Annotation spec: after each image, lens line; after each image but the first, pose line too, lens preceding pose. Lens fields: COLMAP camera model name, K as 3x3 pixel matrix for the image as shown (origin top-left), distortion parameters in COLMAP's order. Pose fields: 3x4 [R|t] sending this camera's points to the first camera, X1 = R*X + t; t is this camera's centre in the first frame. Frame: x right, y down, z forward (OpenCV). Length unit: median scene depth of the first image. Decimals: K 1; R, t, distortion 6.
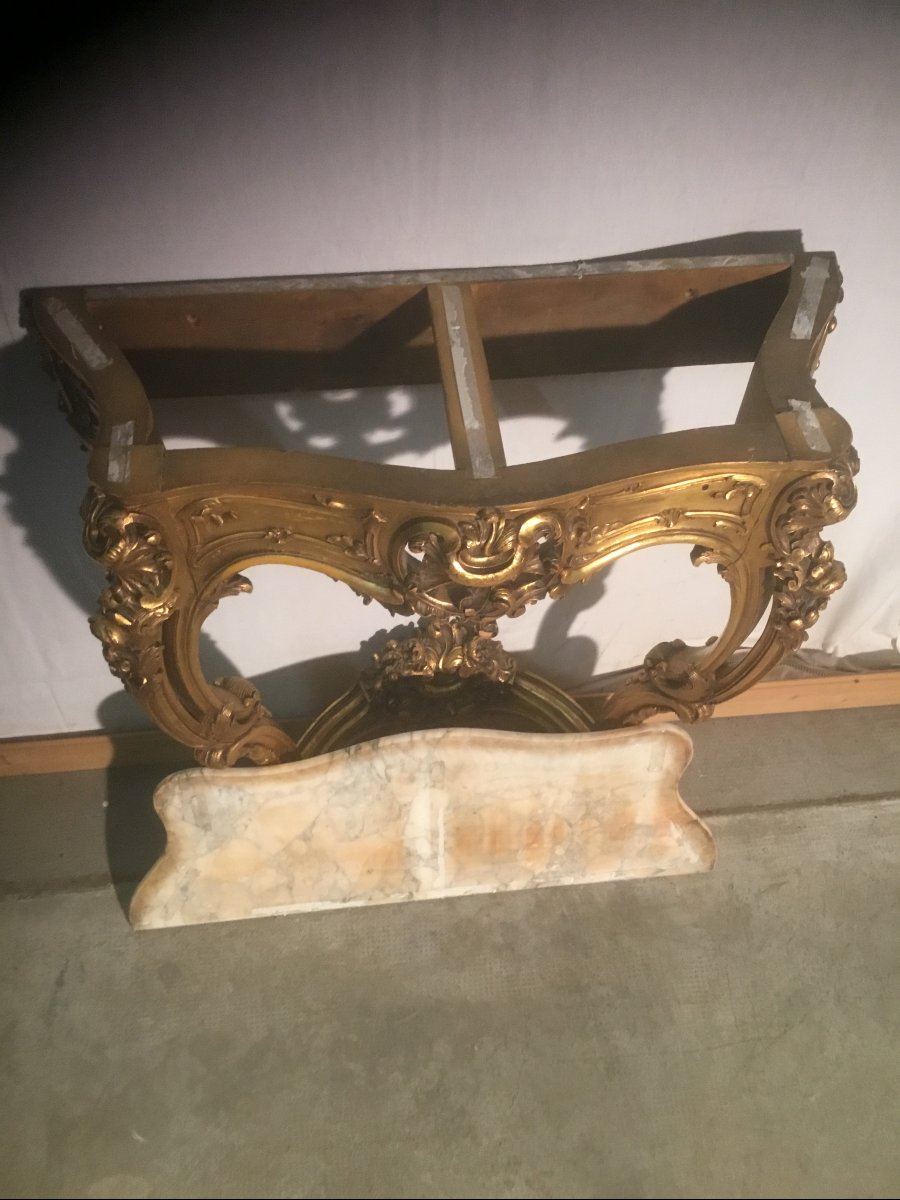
lens RADIAL K [[1091.2, 0, 428.3], [0, 1091.2, 604.1], [0, 0, 1]] dist [0.124139, -0.253754]
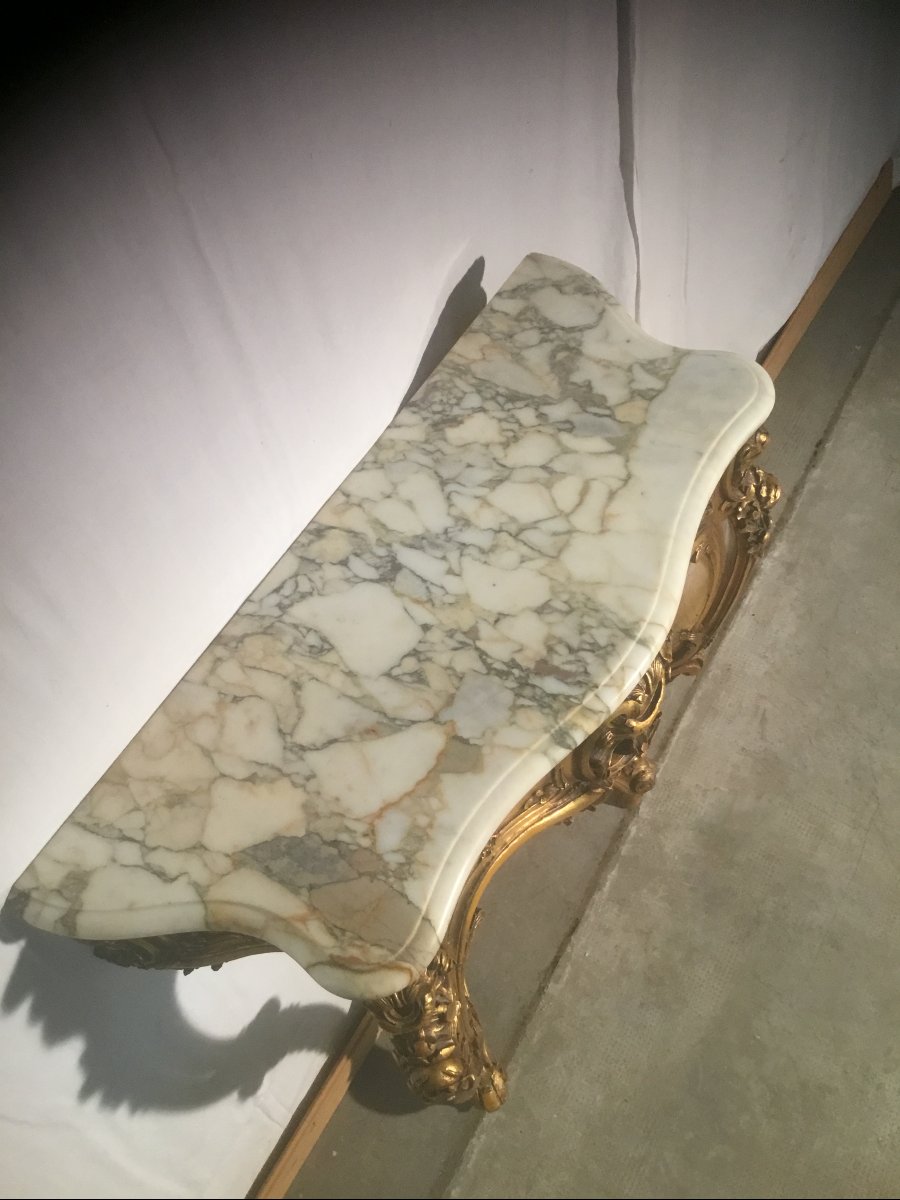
lens RADIAL K [[1091.2, 0, 428.3], [0, 1091.2, 604.1], [0, 0, 1]] dist [0.124139, -0.253754]
pose [[0.599535, -0.705548, 0.377836, -0.244183], [0.713977, 0.684808, 0.145860, -0.245921], [-0.361656, 0.182318, 0.914311, 0.084690]]
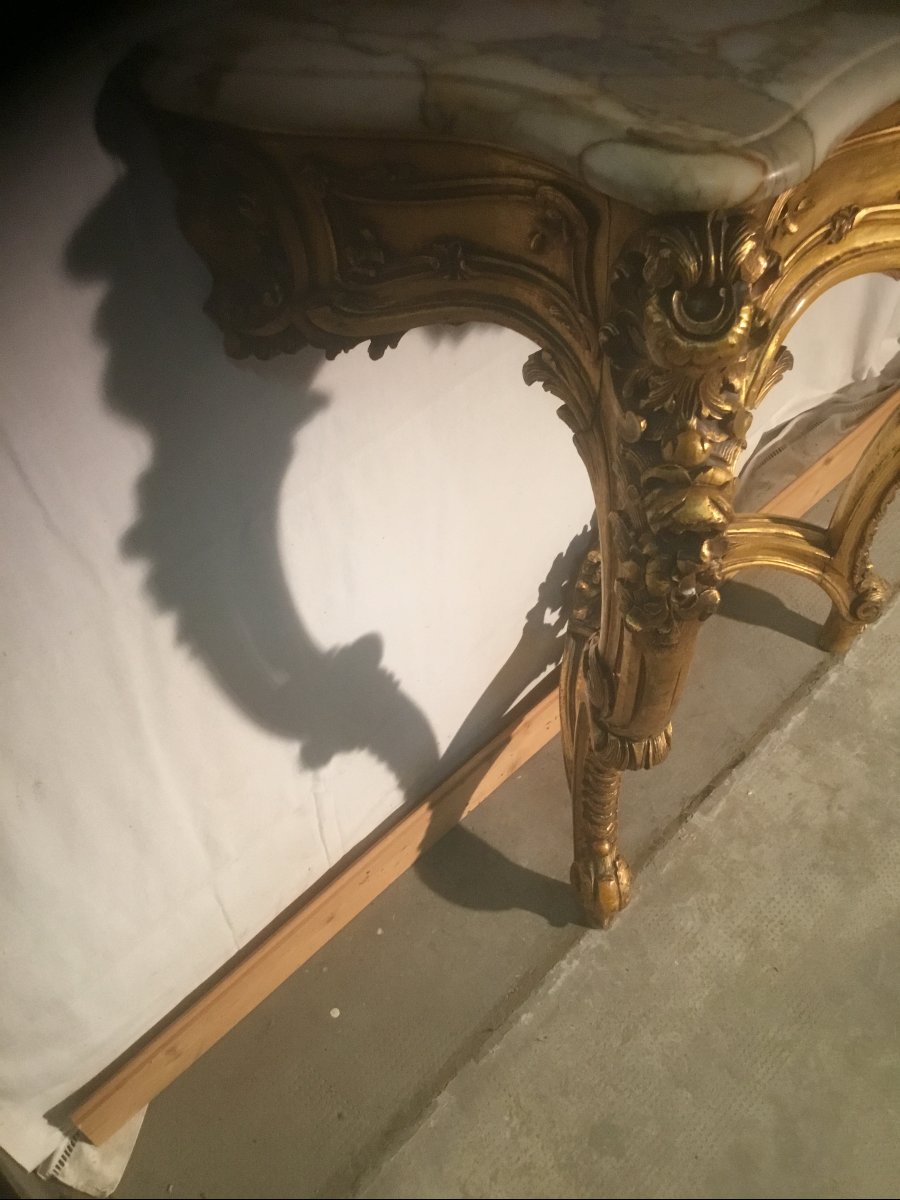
lens RADIAL K [[1083.8, 0, 431.3], [0, 1083.8, 603.4], [0, 0, 1]] dist [0.144383, -0.309272]
pose [[0.779013, -0.496283, 0.383199, -0.417165], [0.527553, 0.849087, 0.027183, -0.014683], [-0.338860, 0.180982, 0.923266, 0.369166]]
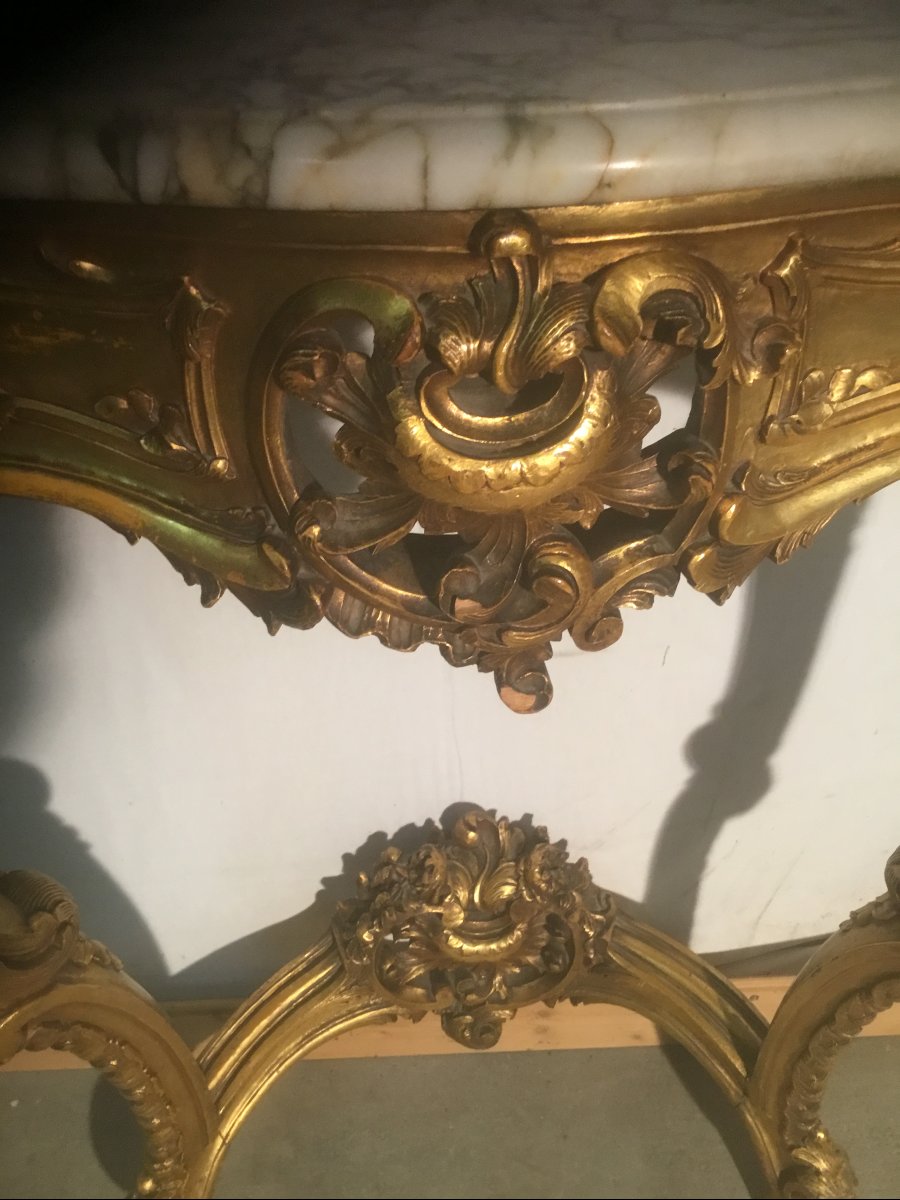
lens RADIAL K [[1083.8, 0, 431.3], [0, 1083.8, 603.4], [0, 0, 1]] dist [0.144383, -0.309272]
pose [[0.995417, 0.007825, -0.095309, 0.040258], [-0.034873, 0.957719, -0.285585, 0.073135], [0.089045, 0.287600, 0.953602, 0.431835]]
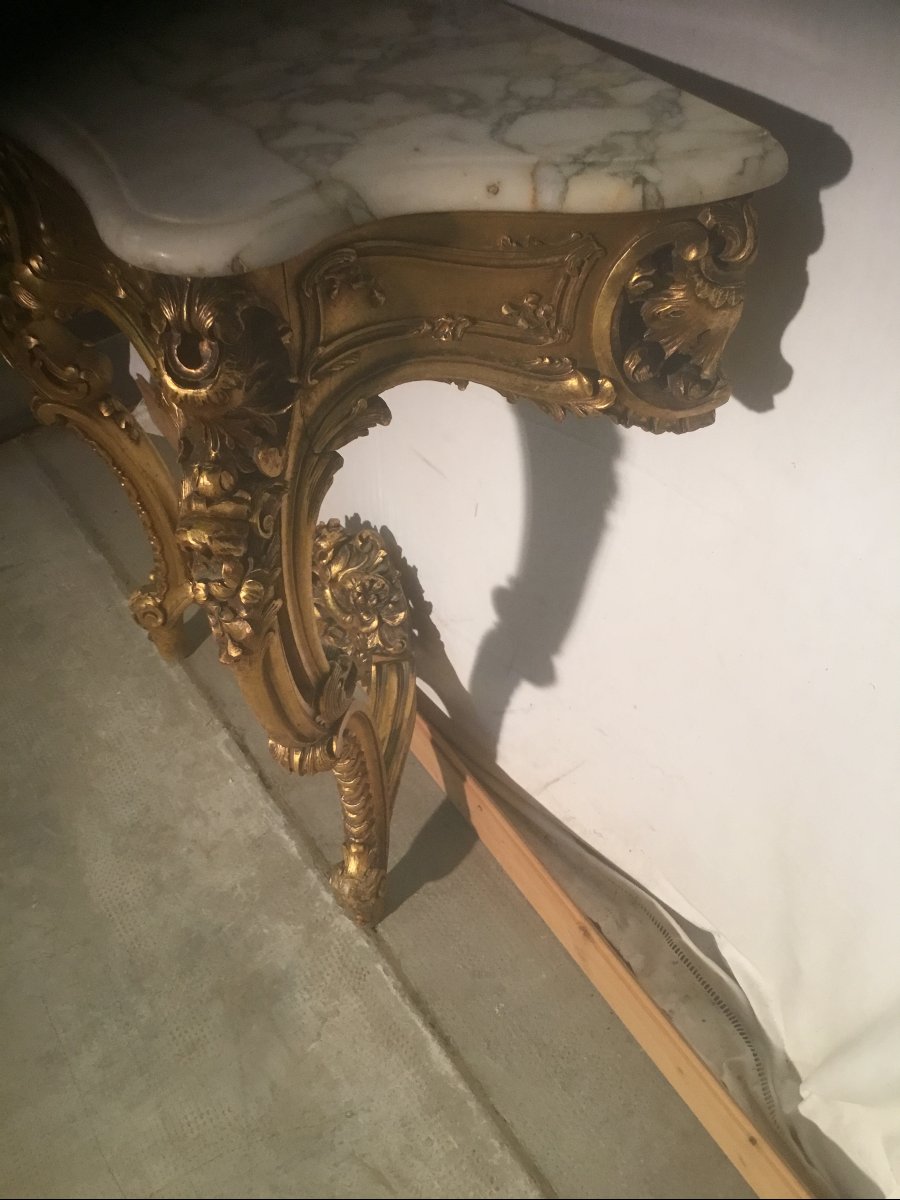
lens RADIAL K [[1083.8, 0, 431.3], [0, 1083.8, 603.4], [0, 0, 1]] dist [0.144383, -0.309272]
pose [[0.456626, 0.623739, -0.634384, 0.559351], [-0.691947, 0.697193, 0.187435, -0.123968], [0.559198, 0.353373, 0.749950, 0.450474]]
